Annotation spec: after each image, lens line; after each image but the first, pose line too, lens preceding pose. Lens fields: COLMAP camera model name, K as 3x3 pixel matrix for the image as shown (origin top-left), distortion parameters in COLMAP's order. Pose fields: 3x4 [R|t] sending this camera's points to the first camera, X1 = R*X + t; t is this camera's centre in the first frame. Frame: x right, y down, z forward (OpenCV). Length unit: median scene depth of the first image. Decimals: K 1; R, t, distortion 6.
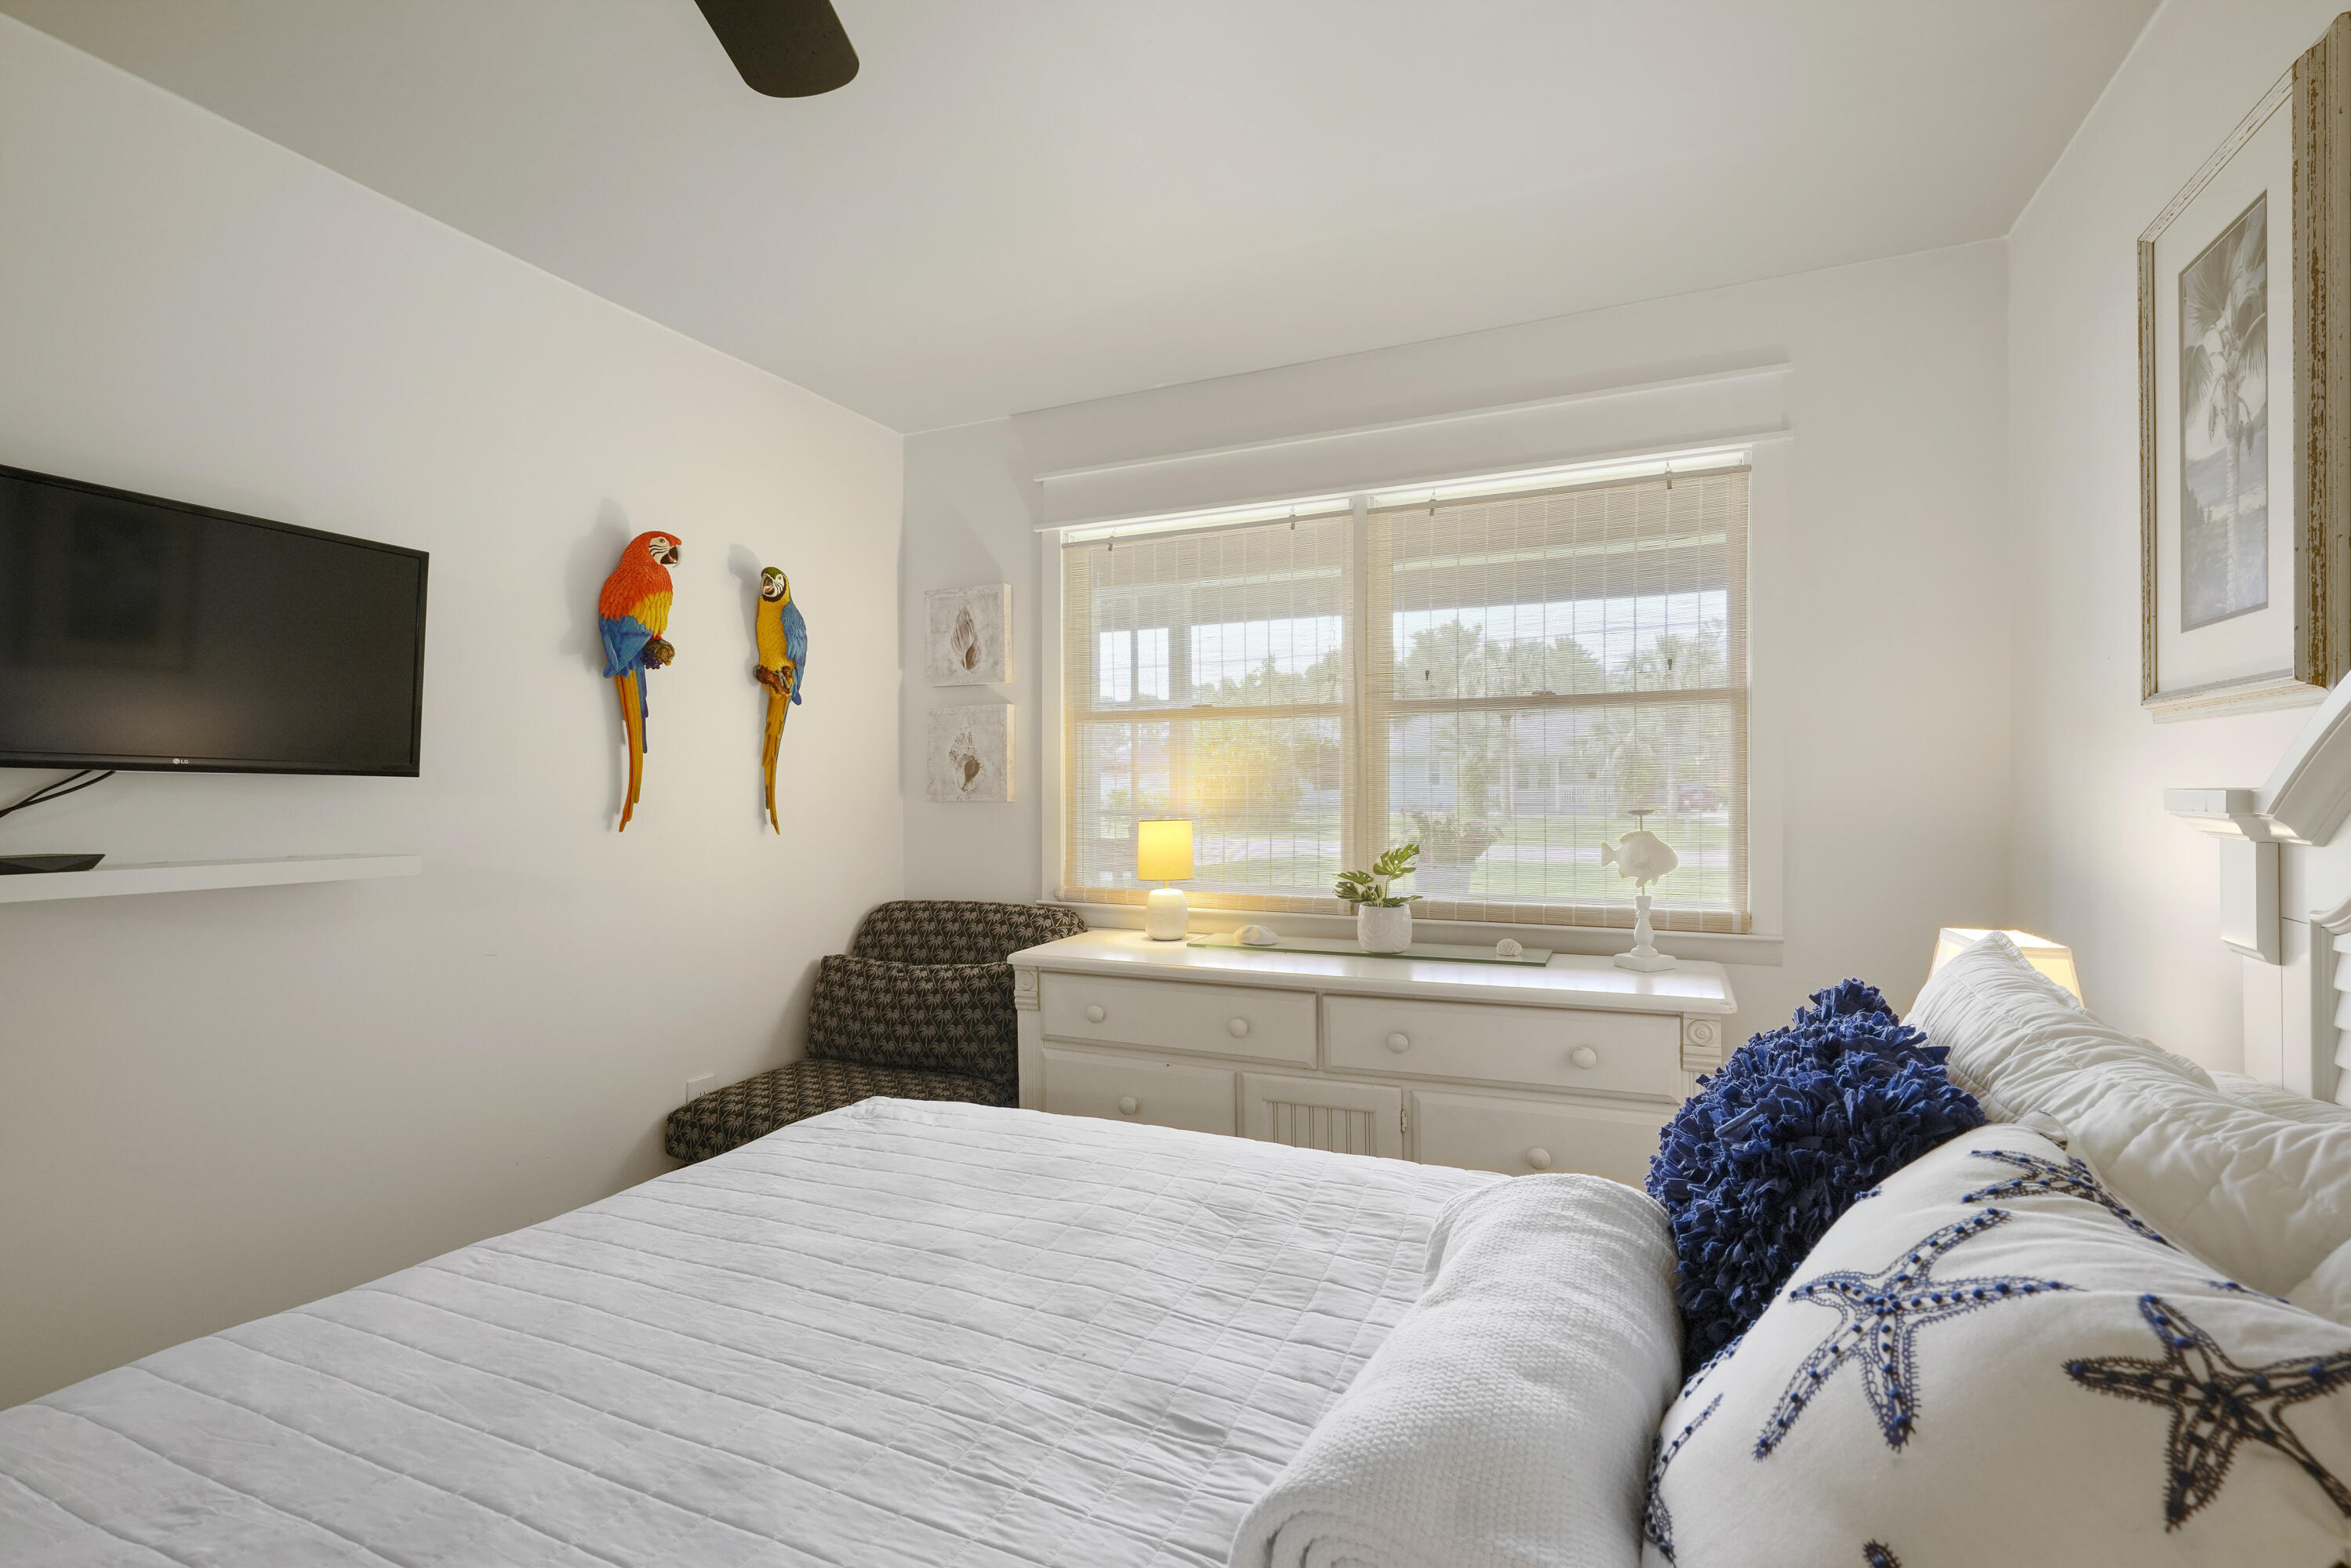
lens RADIAL K [[1073.3, 0, 1171.4], [0, 1073.3, 782.8], [0, 0, 1]] dist [-0.002972, -0.000143]
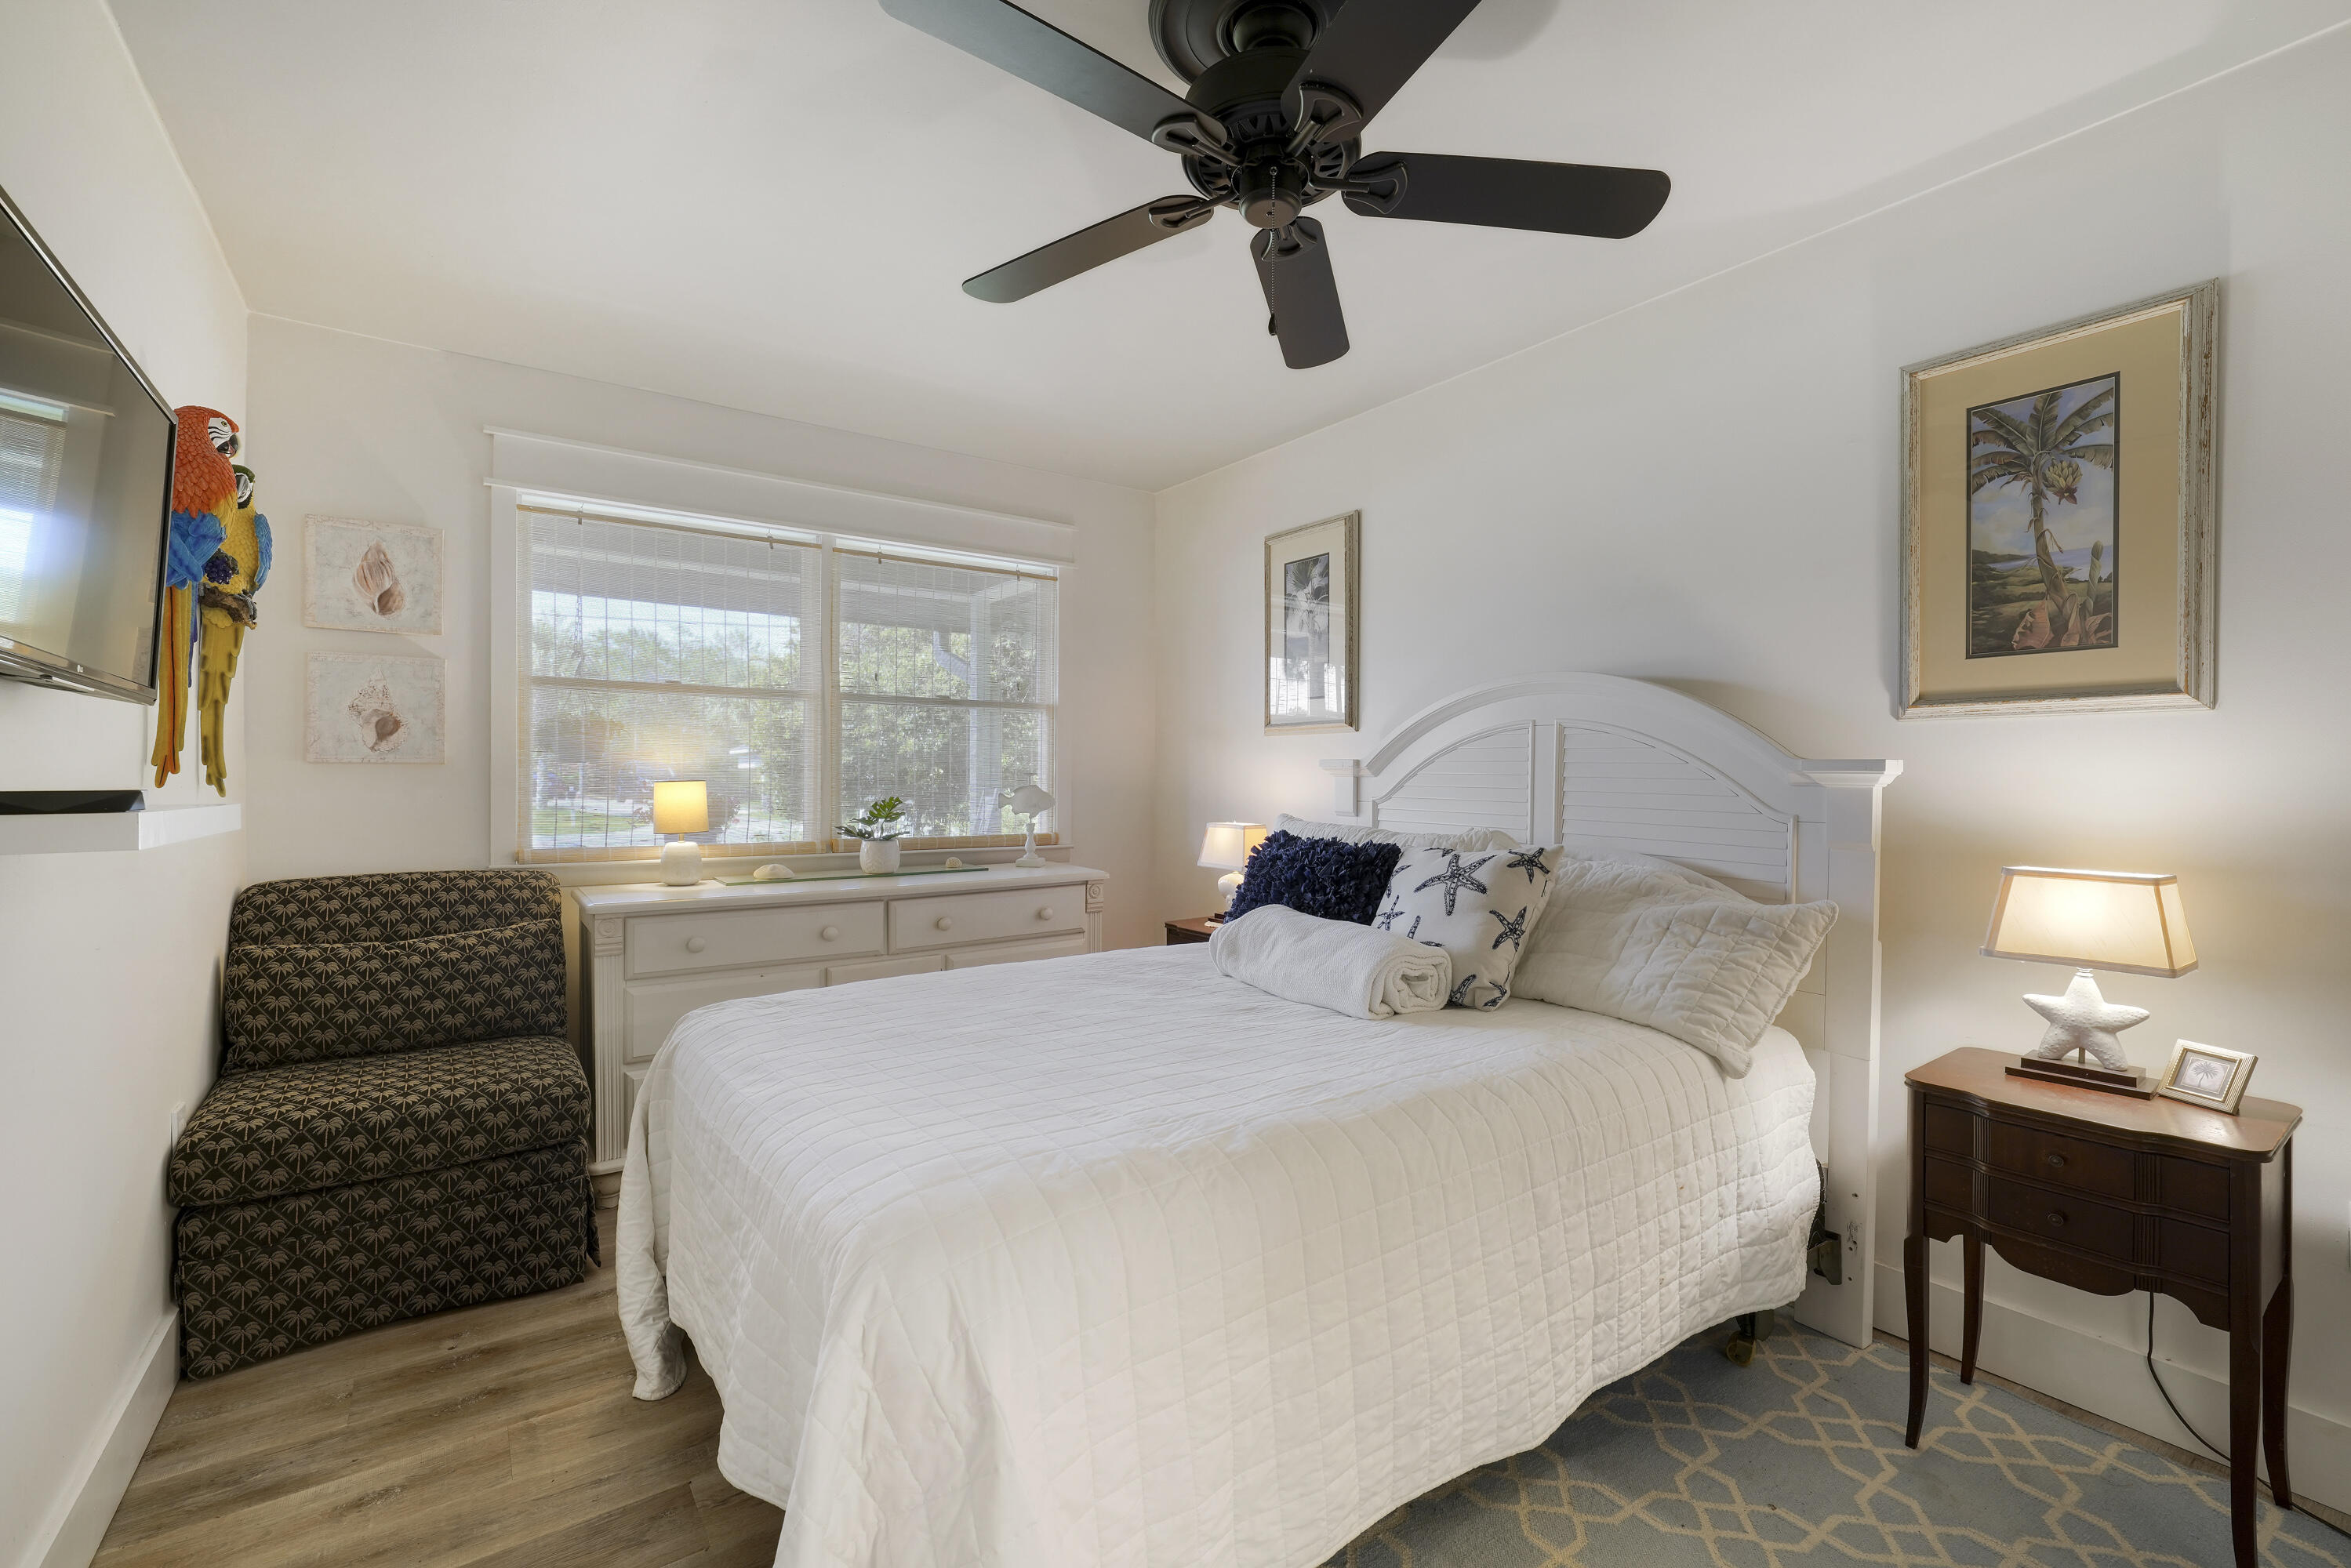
lens RADIAL K [[1060.2, 0, 1176.9], [0, 1060.2, 776.5], [0, 0, 1]] dist [0.001484, 0.000025]
pose [[0.479564, 0.010495, 0.877444, -0.664653], [-0.011516, 0.999918, -0.005666, 0.026723], [-0.877431, -0.007387, 0.479646, -0.002987]]
